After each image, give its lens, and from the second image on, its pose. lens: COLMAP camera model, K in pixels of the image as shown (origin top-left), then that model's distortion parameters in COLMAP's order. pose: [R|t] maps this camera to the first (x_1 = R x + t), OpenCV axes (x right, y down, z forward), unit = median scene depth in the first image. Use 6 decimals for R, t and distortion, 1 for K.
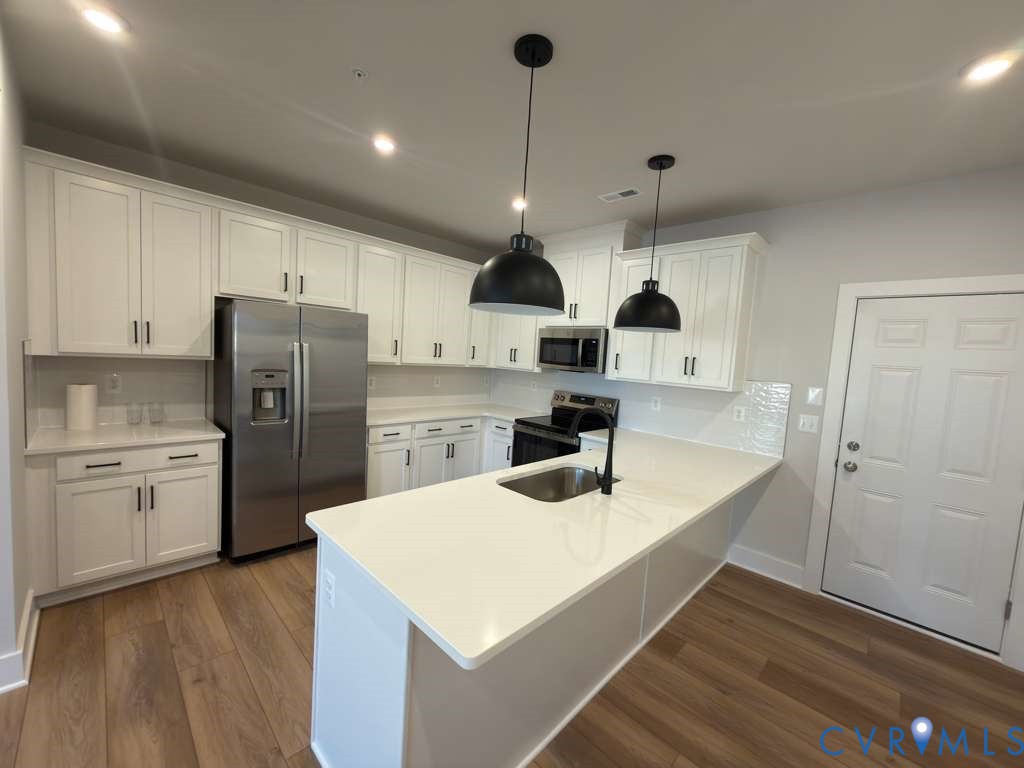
lens RADIAL K [[408.5, 0, 512.0], [0, 408.5, 384.0], [0, 0, 1]] dist [-0.001758, -0.000026]
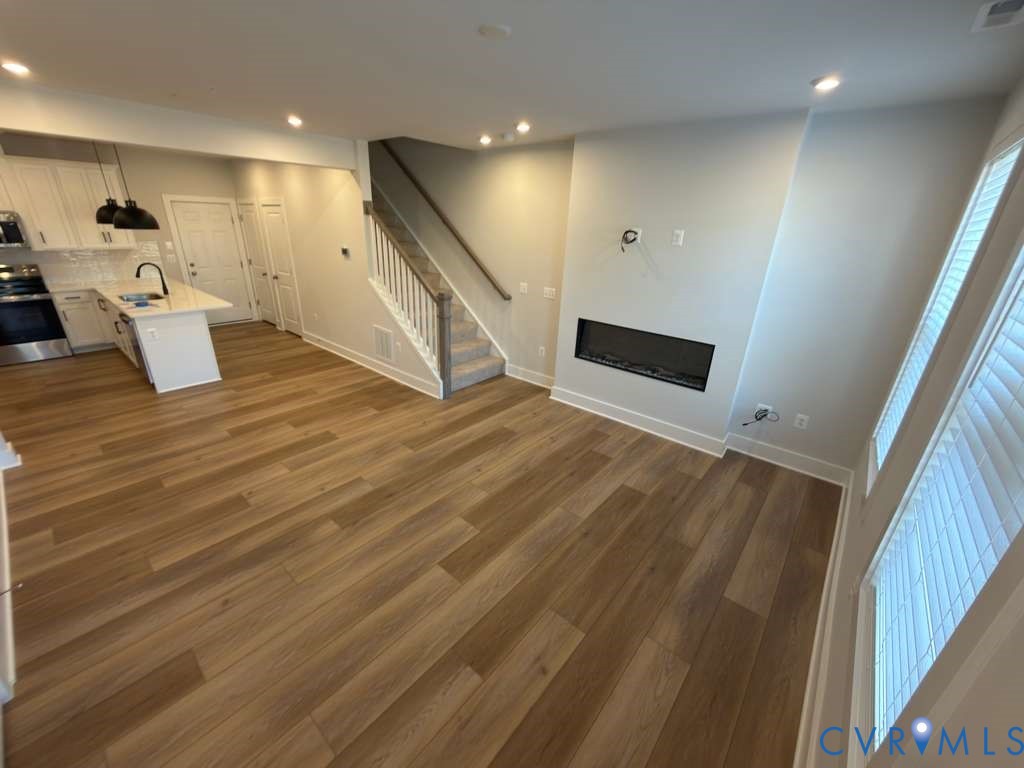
lens RADIAL K [[408.5, 0, 512.0], [0, 408.5, 384.0], [0, 0, 1]] dist [-0.001758, -0.000026]
pose [[-0.072070, -0.431303, 0.899324, -1.583866], [0.032843, 0.900154, 0.434332, -0.179460], [-0.996859, 0.060839, -0.050709, -0.669199]]
